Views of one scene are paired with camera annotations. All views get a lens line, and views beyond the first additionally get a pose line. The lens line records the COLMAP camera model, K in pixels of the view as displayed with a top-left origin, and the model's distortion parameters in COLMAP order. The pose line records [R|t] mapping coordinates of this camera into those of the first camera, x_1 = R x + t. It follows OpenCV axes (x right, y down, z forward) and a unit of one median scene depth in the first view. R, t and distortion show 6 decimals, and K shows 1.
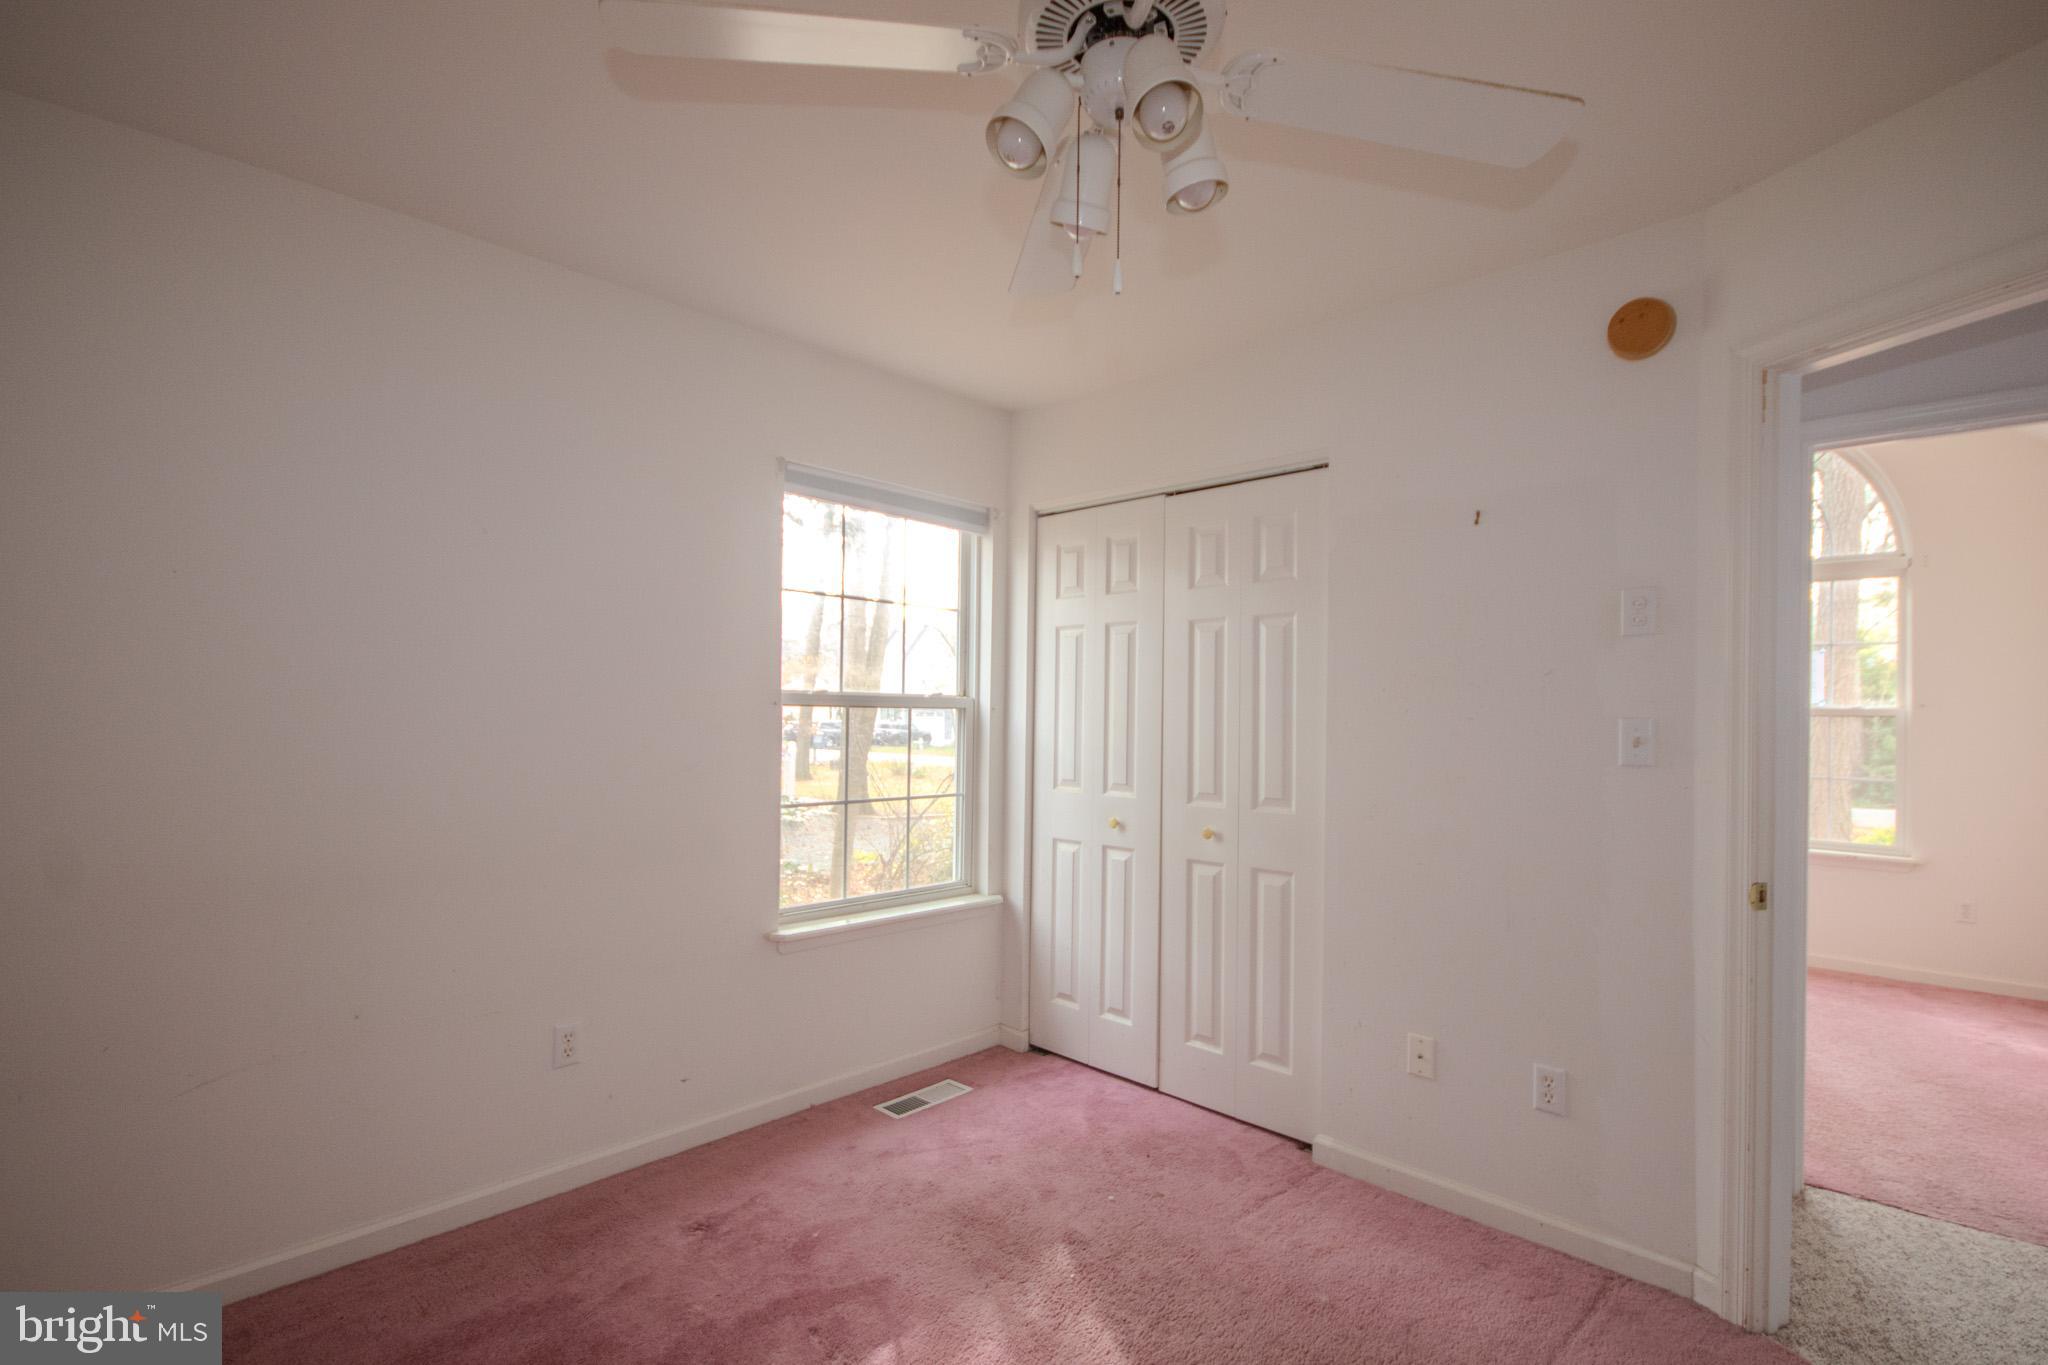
lens RADIAL K [[955.7, 0, 1025.6], [0, 955.7, 711.0], [0, 0, 1]] dist [0.013495, -0.015328]
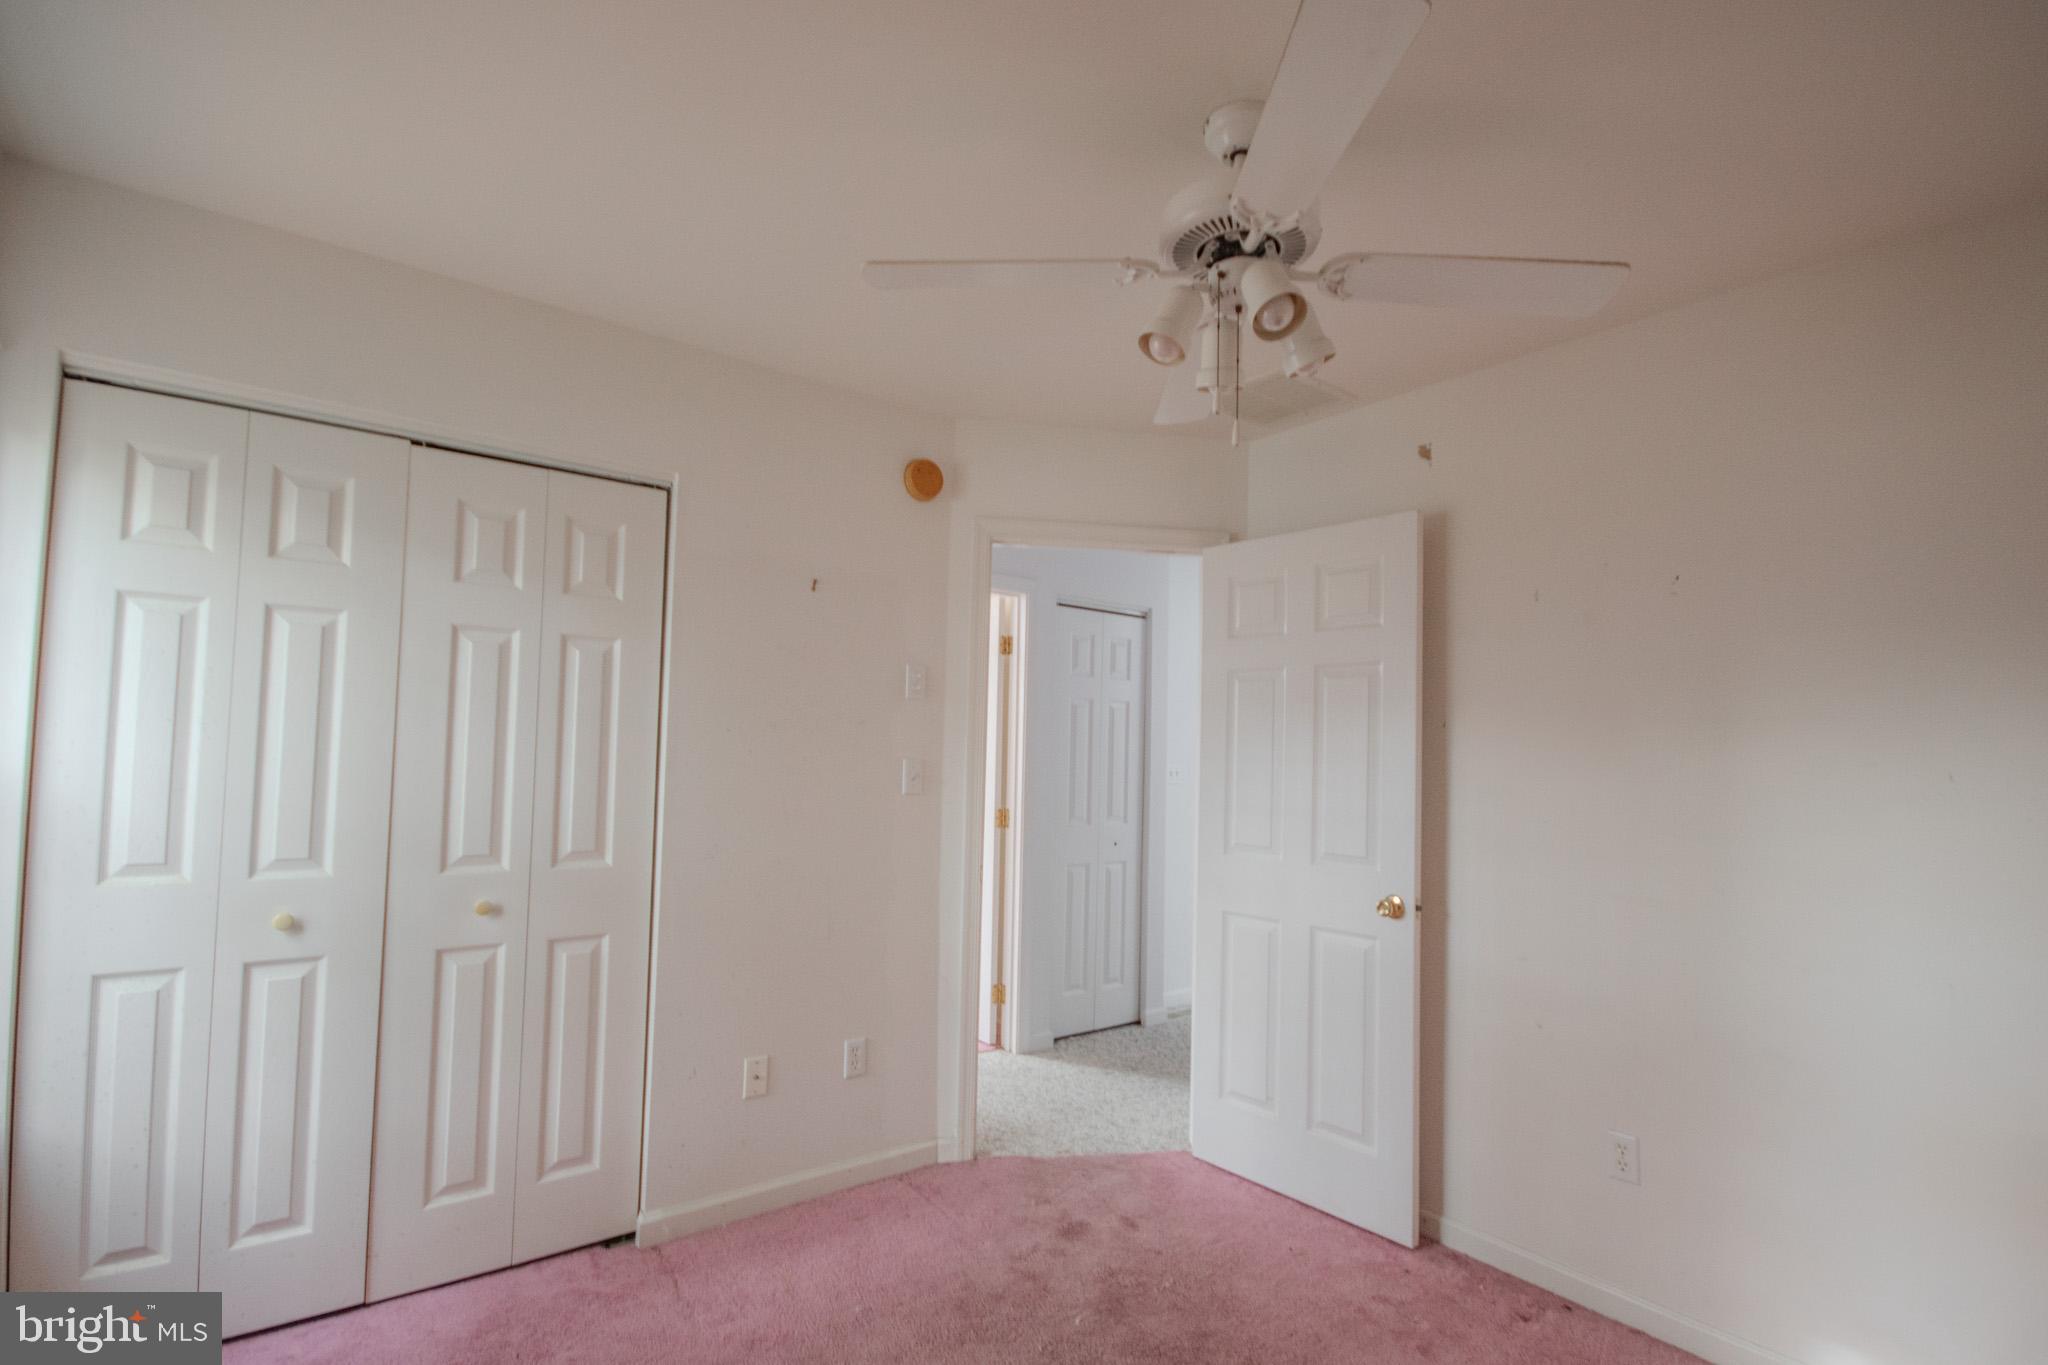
lens RADIAL K [[911.1, 0, 1023.5], [0, 911.1, 721.0], [0, 0, 1]] dist [-0.000670, -0.013322]
pose [[0.147298, 0.038892, 0.988327, -0.477006], [-0.014340, 0.999206, -0.037183, 0.000409], [-0.988988, -0.008696, 0.147739, 0.485394]]
